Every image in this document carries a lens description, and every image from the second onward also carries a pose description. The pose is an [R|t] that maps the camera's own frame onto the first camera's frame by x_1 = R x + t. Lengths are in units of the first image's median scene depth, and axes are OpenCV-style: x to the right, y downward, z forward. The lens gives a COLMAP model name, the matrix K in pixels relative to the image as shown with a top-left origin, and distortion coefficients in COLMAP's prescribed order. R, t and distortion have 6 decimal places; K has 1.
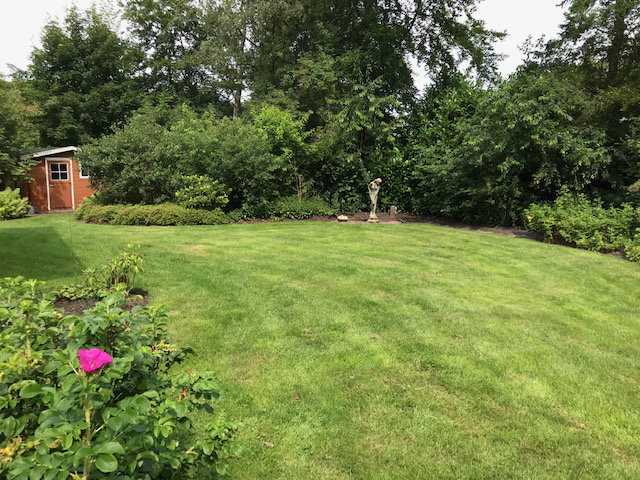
lens RADIAL K [[547.2, 0, 320.1], [0, 547.2, 249.9], [0, 0, 1]] dist [0.051478, -0.010928]
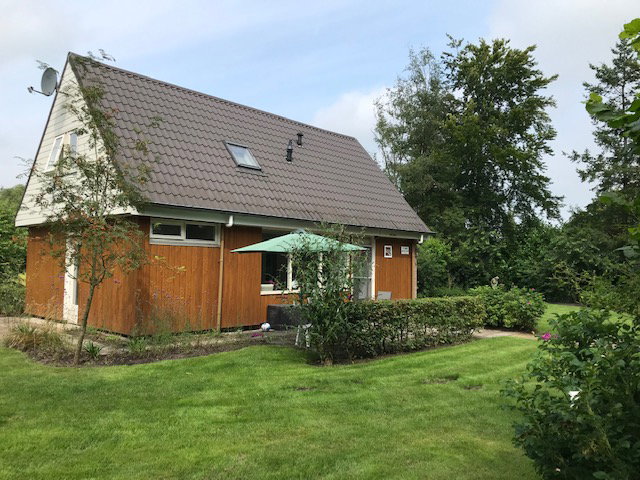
lens RADIAL K [[547.2, 0, 320.1], [0, 547.2, 249.9], [0, 0, 1]] dist [0.051478, -0.010928]
pose [[0.994160, 0.006003, -0.107745, -0.256779], [-0.025386, 0.983441, -0.179444, 0.115849], [0.104883, 0.181132, 0.977850, -0.805241]]
